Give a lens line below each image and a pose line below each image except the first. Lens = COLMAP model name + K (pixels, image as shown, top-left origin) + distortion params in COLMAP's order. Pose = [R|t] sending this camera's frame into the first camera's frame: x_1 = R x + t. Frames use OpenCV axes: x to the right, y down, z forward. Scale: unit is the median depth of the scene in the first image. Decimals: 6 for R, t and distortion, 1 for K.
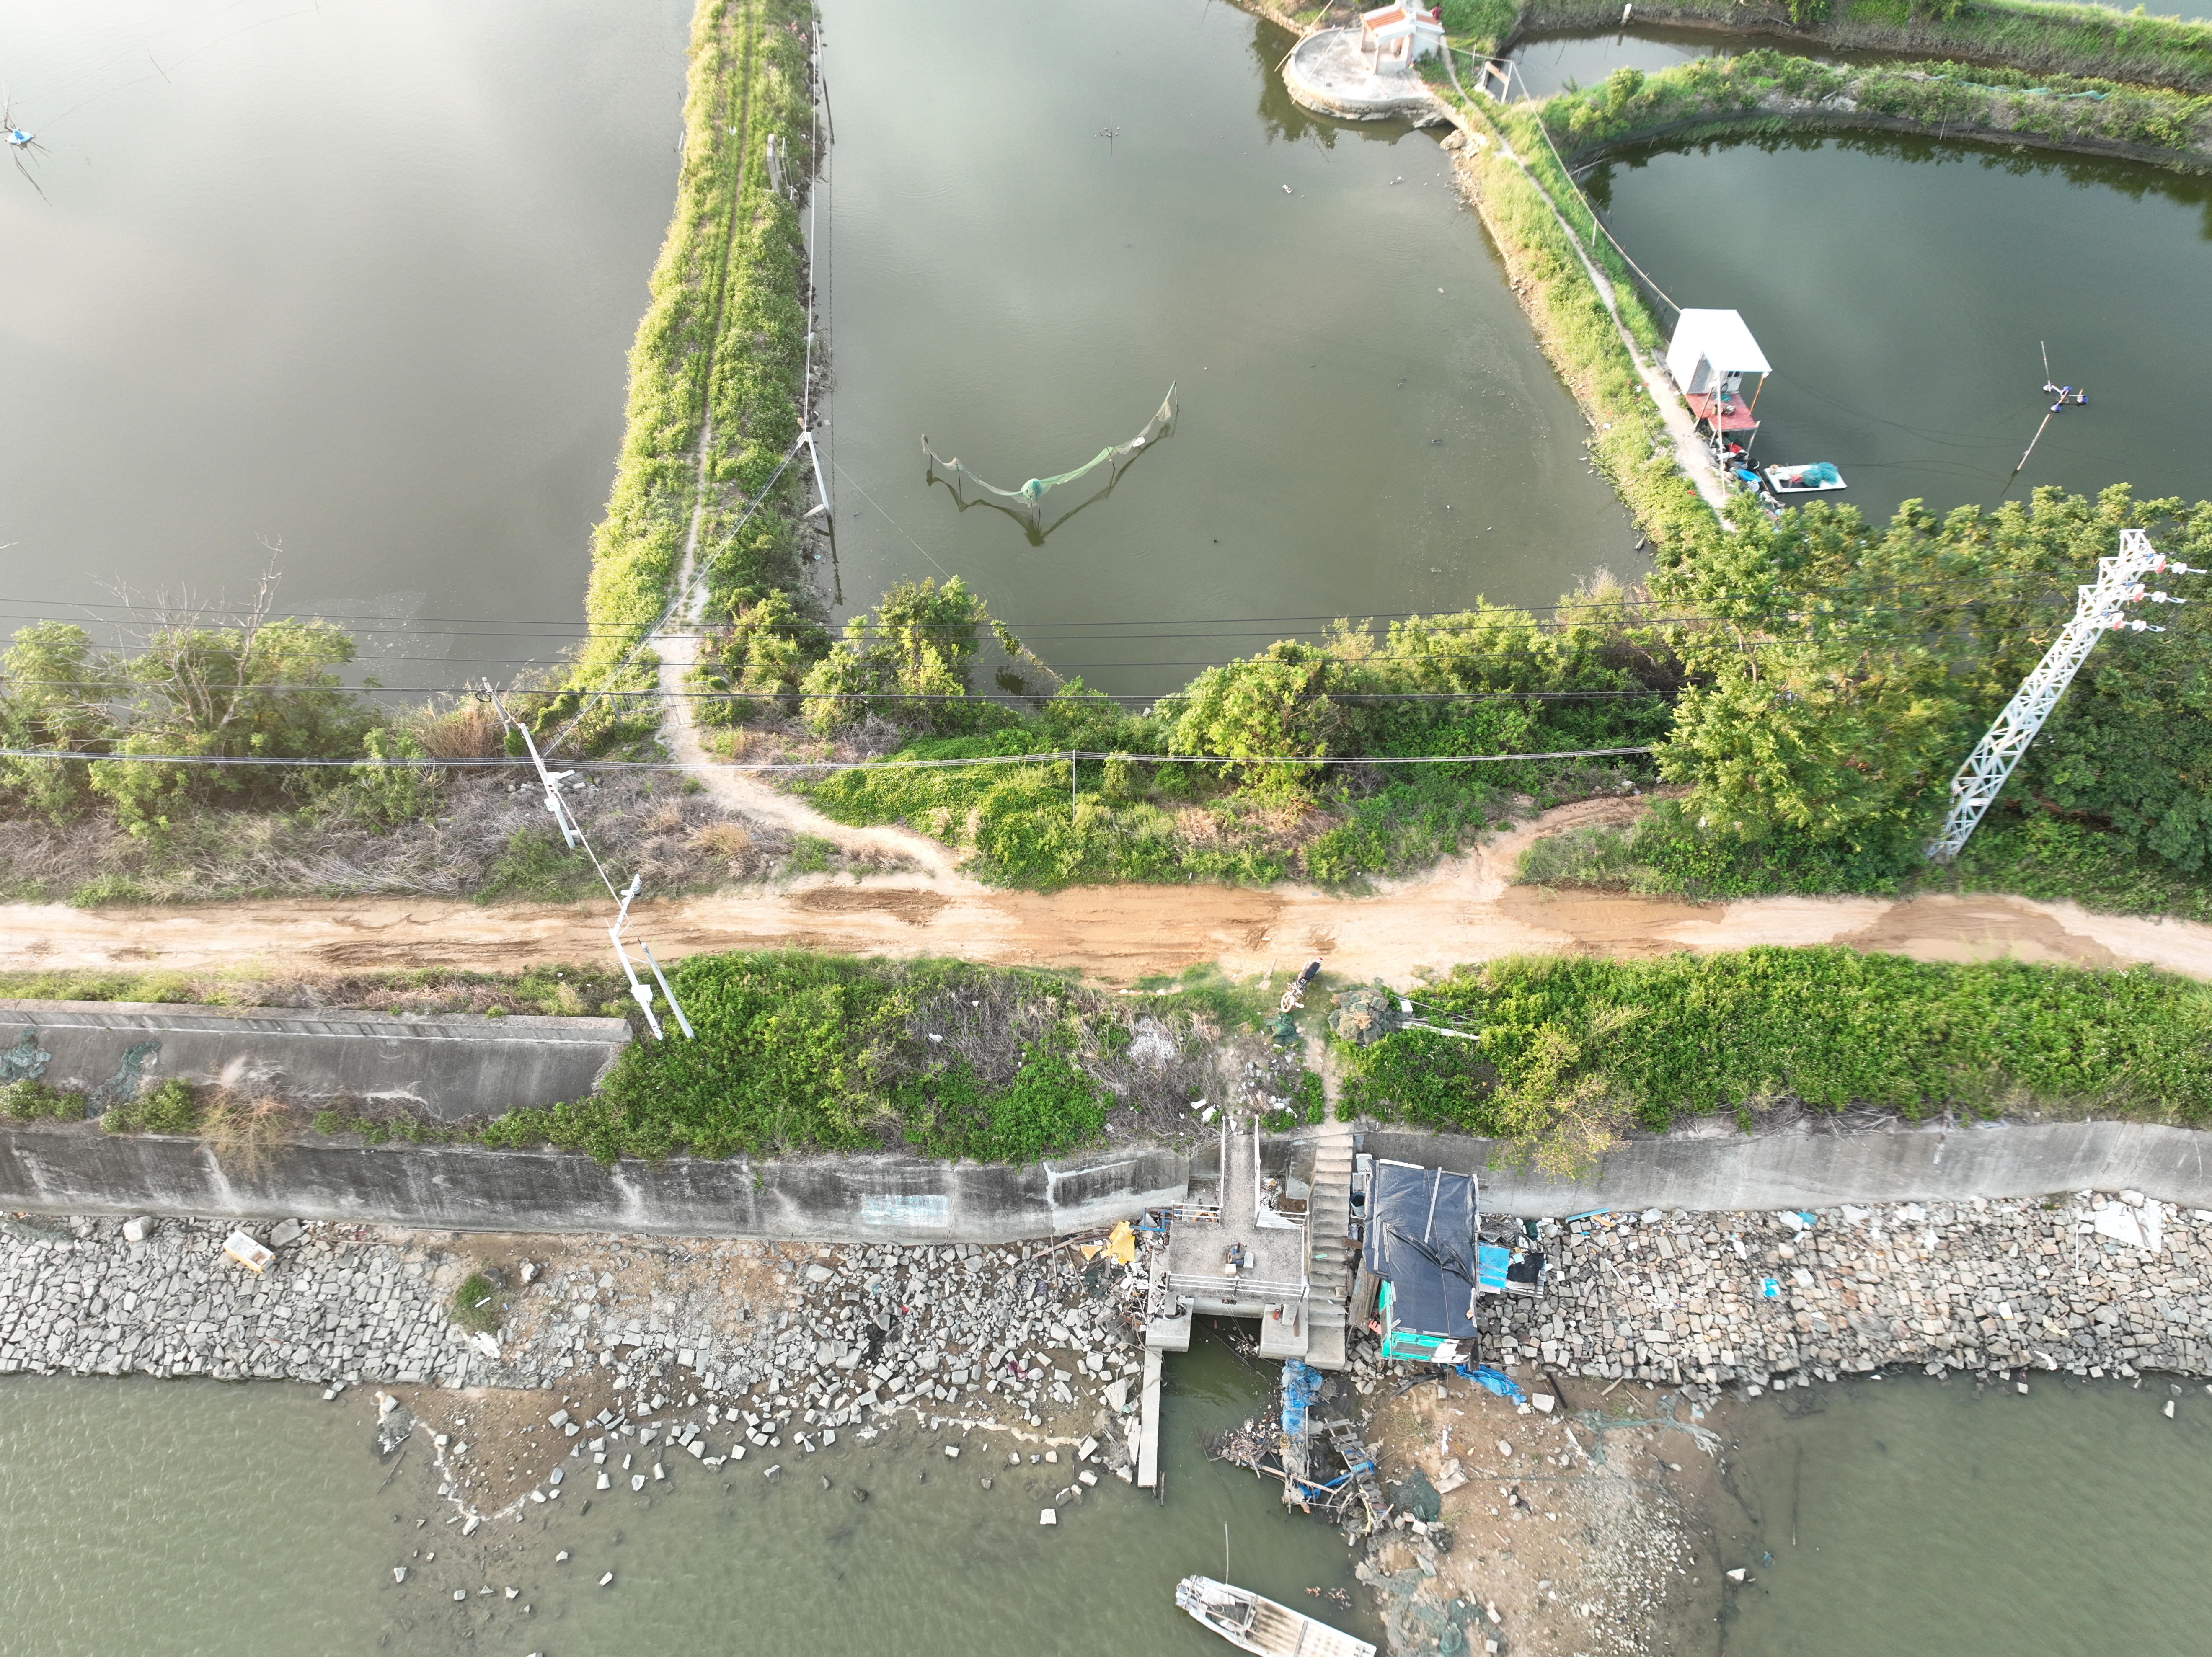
lens RADIAL K [[1558.6, 0, 1106.0], [0, 1558.6, 828.5], [0, 0, 1]] dist [-0.000062, 0.008872]
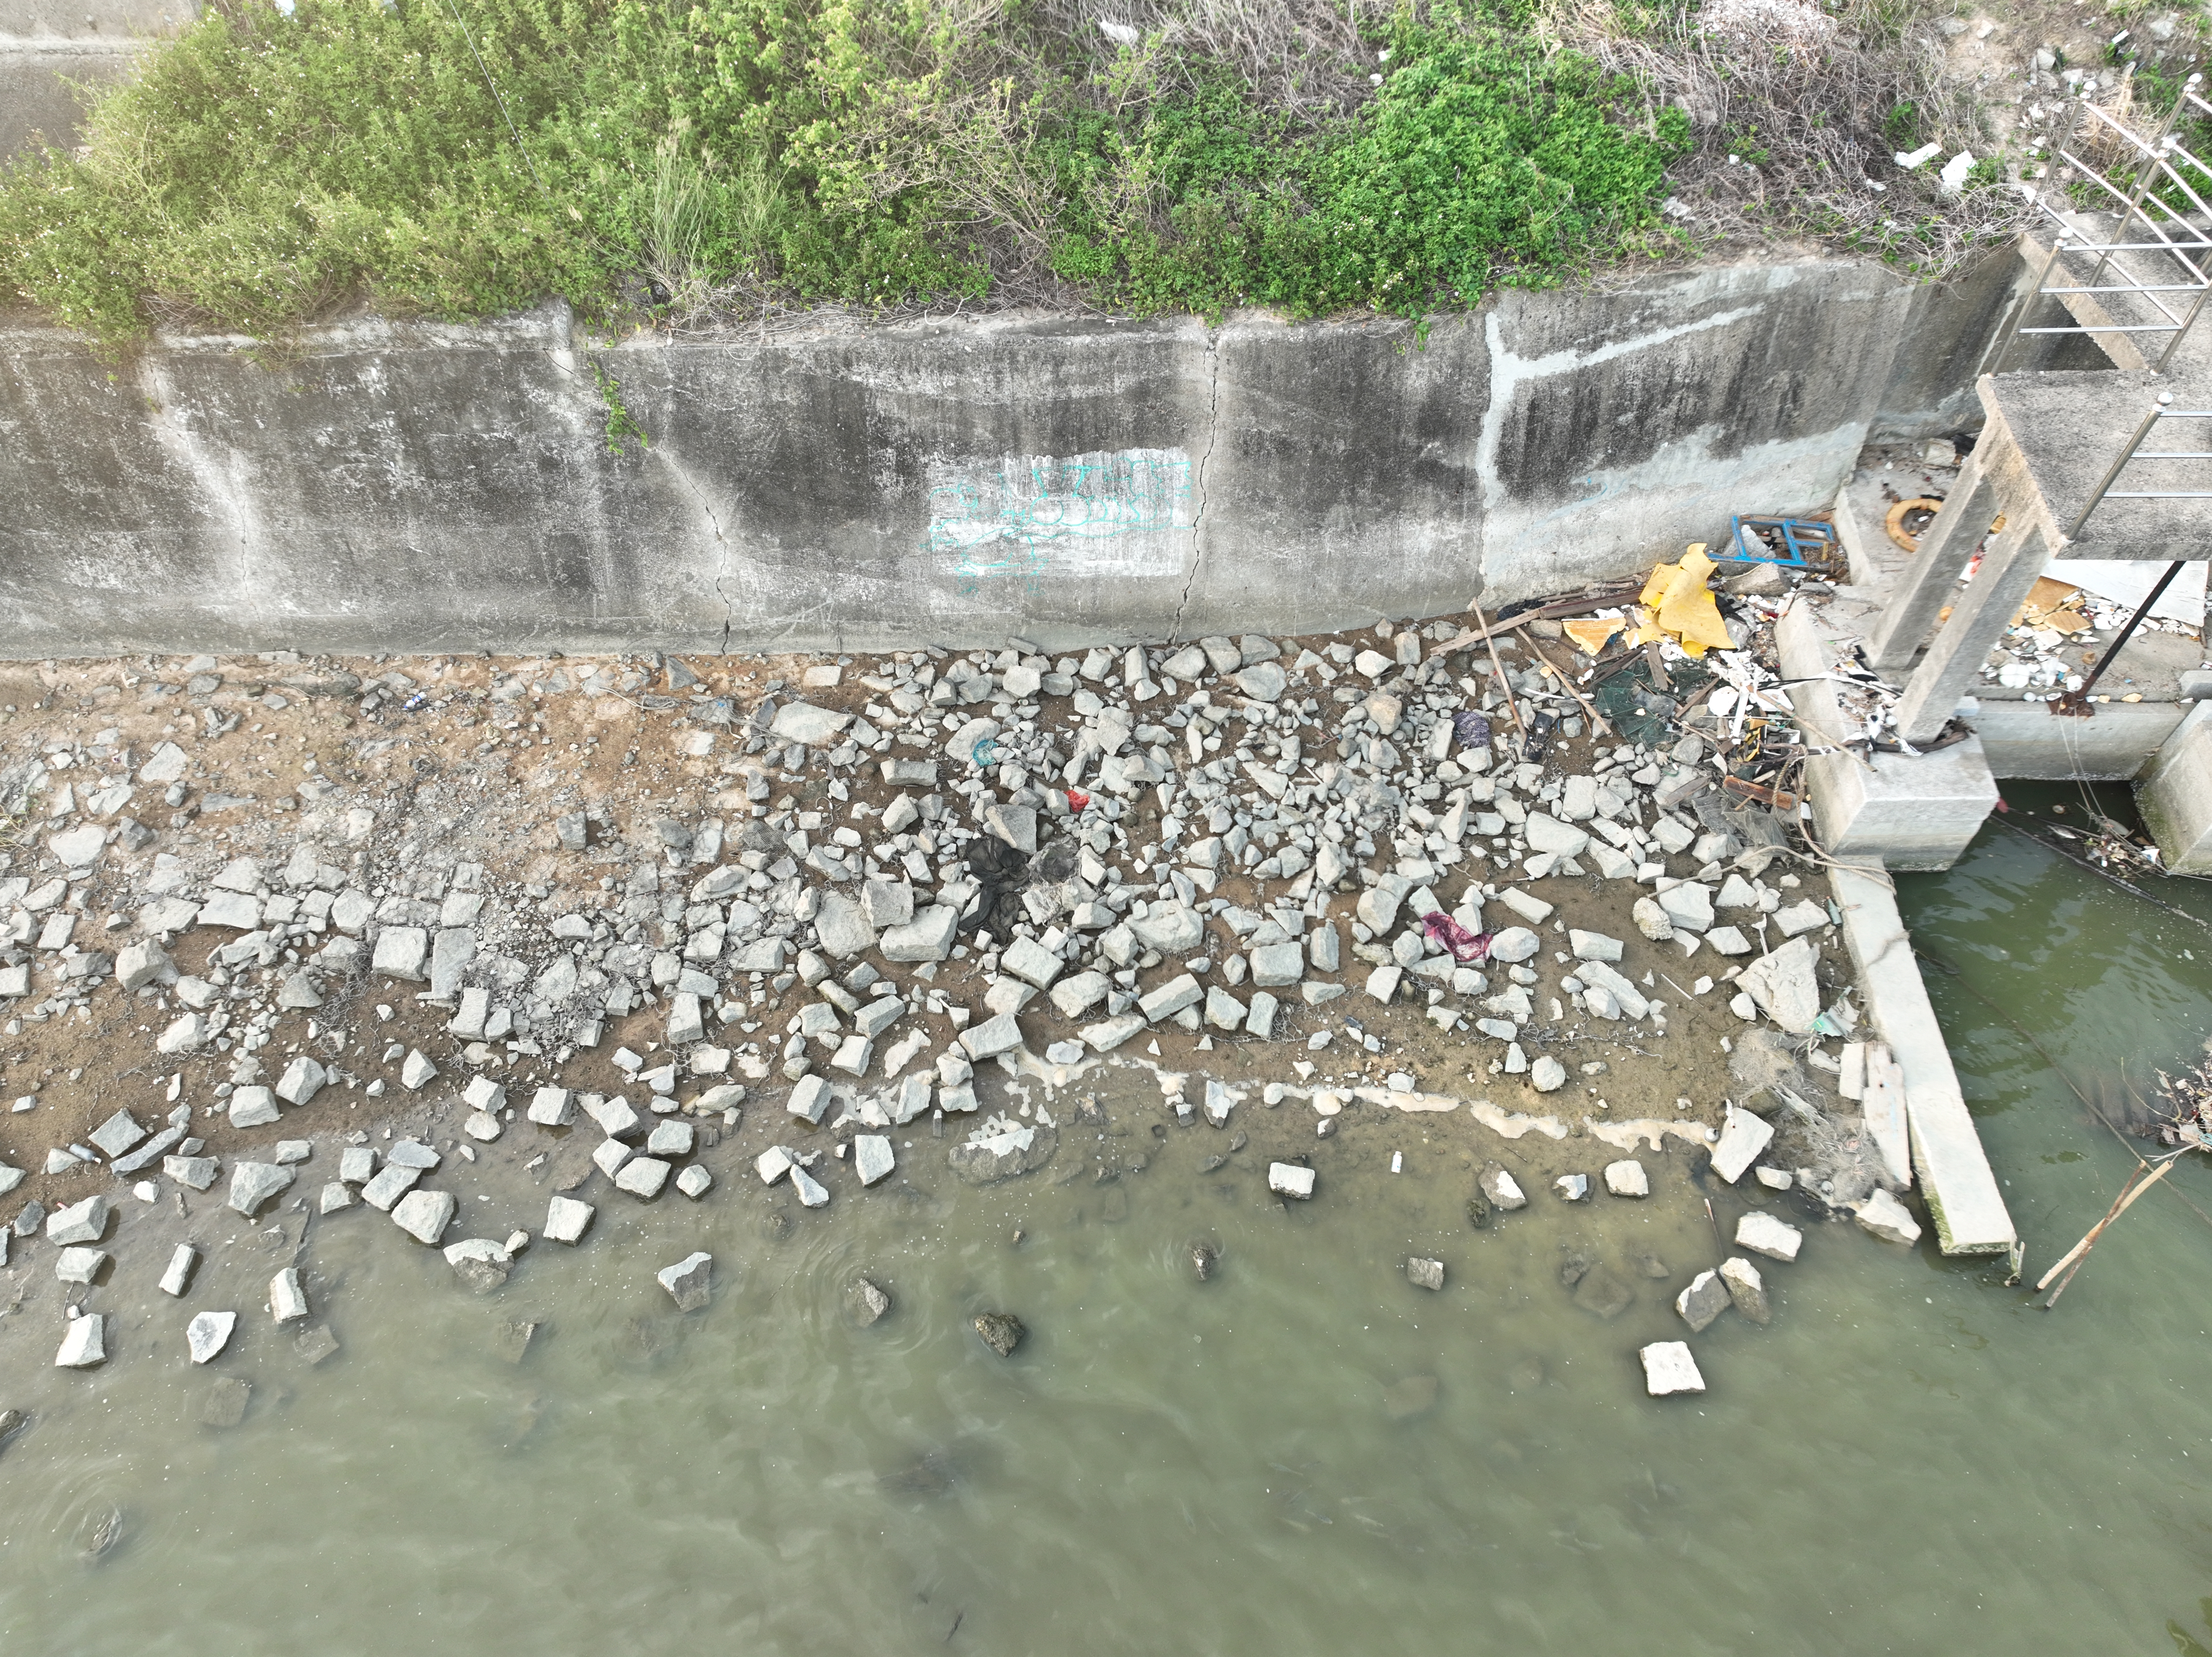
lens RADIAL K [[1558.6, 0, 1106.0], [0, 1558.6, 828.5], [0, 0, 1]] dist [-0.000062, 0.008872]
pose [[0.998474, -0.044699, 0.032433, -0.135305], [0.044420, 0.998970, 0.009274, 0.315484], [-0.032814, -0.007819, 0.999431, 0.676315]]
